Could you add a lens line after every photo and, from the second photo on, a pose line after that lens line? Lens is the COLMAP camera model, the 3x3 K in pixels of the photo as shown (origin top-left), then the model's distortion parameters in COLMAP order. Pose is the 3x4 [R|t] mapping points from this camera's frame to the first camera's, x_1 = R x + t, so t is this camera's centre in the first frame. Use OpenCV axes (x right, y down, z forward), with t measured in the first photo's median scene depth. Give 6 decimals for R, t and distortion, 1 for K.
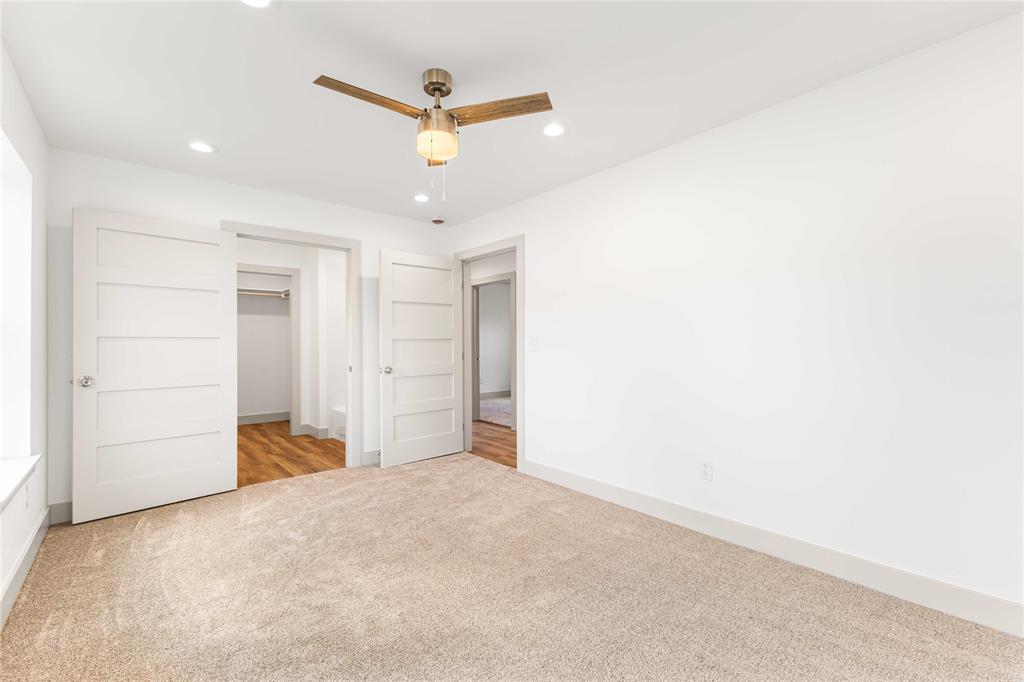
lens RADIAL K [[427.8, 0, 515.7], [0, 427.8, 338.8], [0, 0, 1]] dist [0.000698, -0.000317]
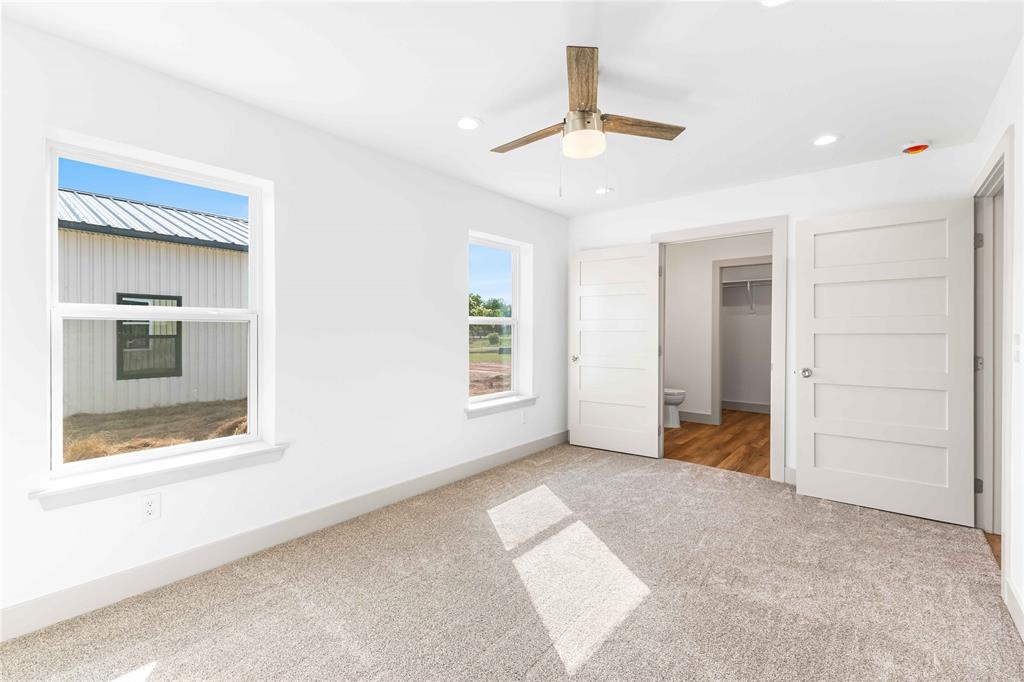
lens RADIAL K [[421.4, 0, 516.4], [0, 421.4, 333.8], [0, 0, 1]] dist [0.014142, 0.000101]
pose [[0.219932, 0.009135, -0.975472, 0.405332], [-0.003091, 0.999958, 0.008667, -0.004587], [0.975510, 0.001109, 0.219951, 0.354452]]
